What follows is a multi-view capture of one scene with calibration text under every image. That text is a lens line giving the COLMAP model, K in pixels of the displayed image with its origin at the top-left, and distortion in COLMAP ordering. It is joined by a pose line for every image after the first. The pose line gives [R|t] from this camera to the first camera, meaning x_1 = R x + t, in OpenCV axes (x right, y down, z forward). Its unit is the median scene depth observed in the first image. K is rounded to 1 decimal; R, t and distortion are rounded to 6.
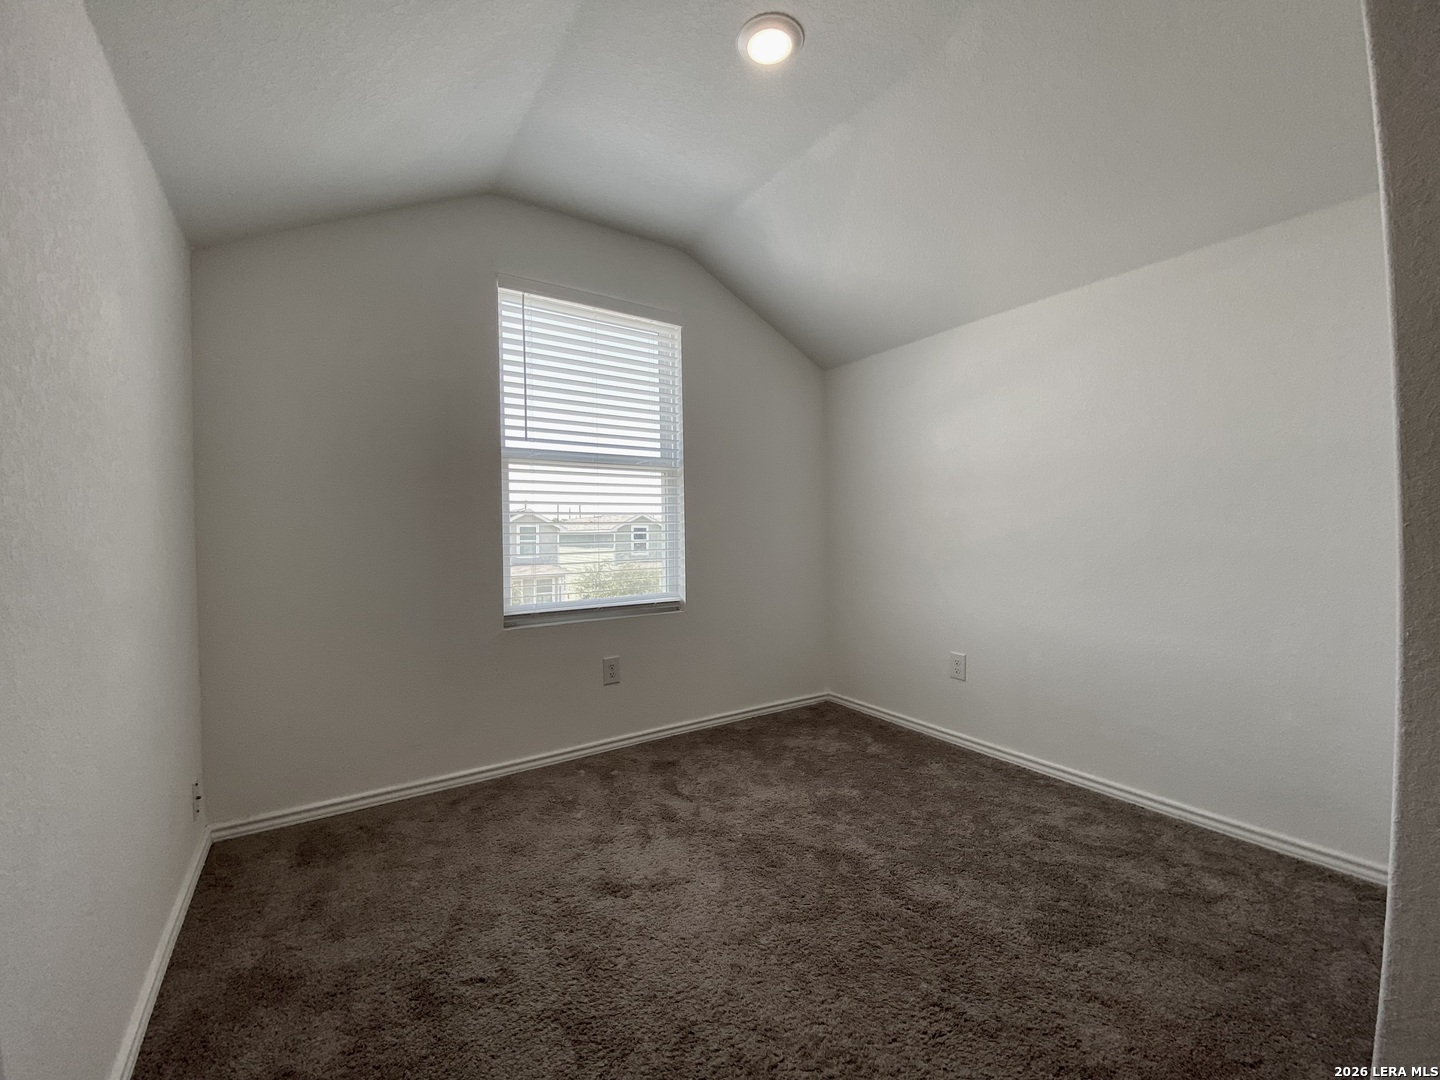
lens RADIAL K [[587.7, 0, 727.1], [0, 587.7, 540.5], [0, 0, 1]] dist [0.018003, -0.000335]
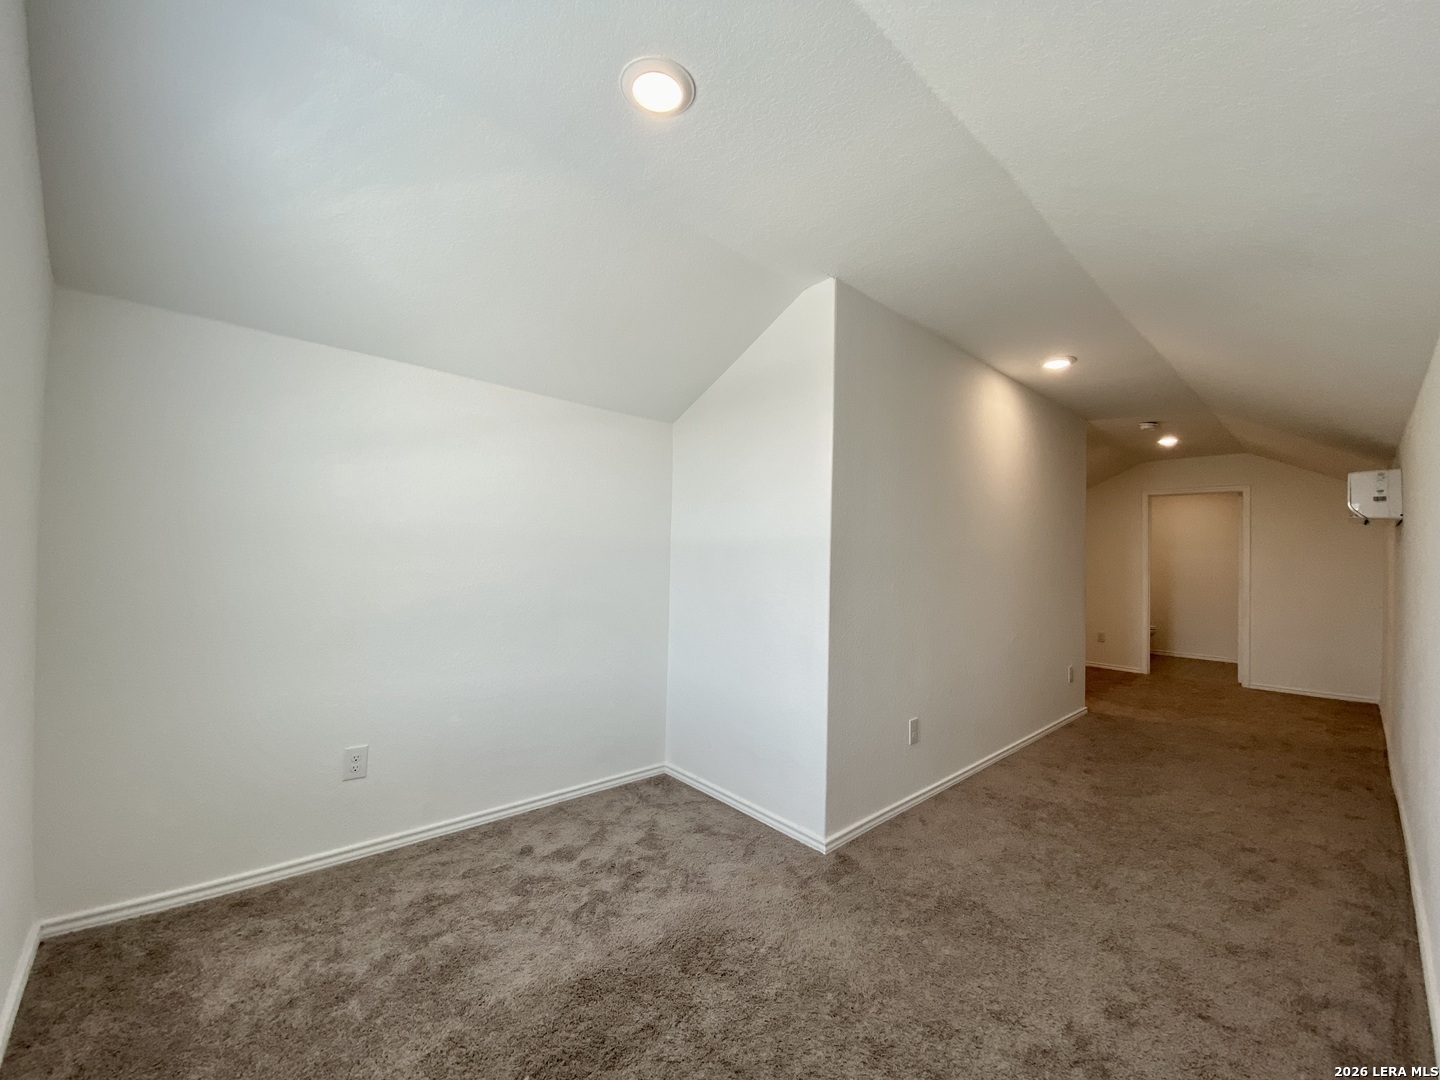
lens RADIAL K [[587.7, 0, 727.1], [0, 587.7, 540.5], [0, 0, 1]] dist [0.018003, -0.000335]
pose [[-0.107511, 0.036629, 0.993529, -0.585540], [-0.007773, 0.999260, -0.037681, -0.077298], [-0.994174, -0.011774, -0.107146, 0.692915]]
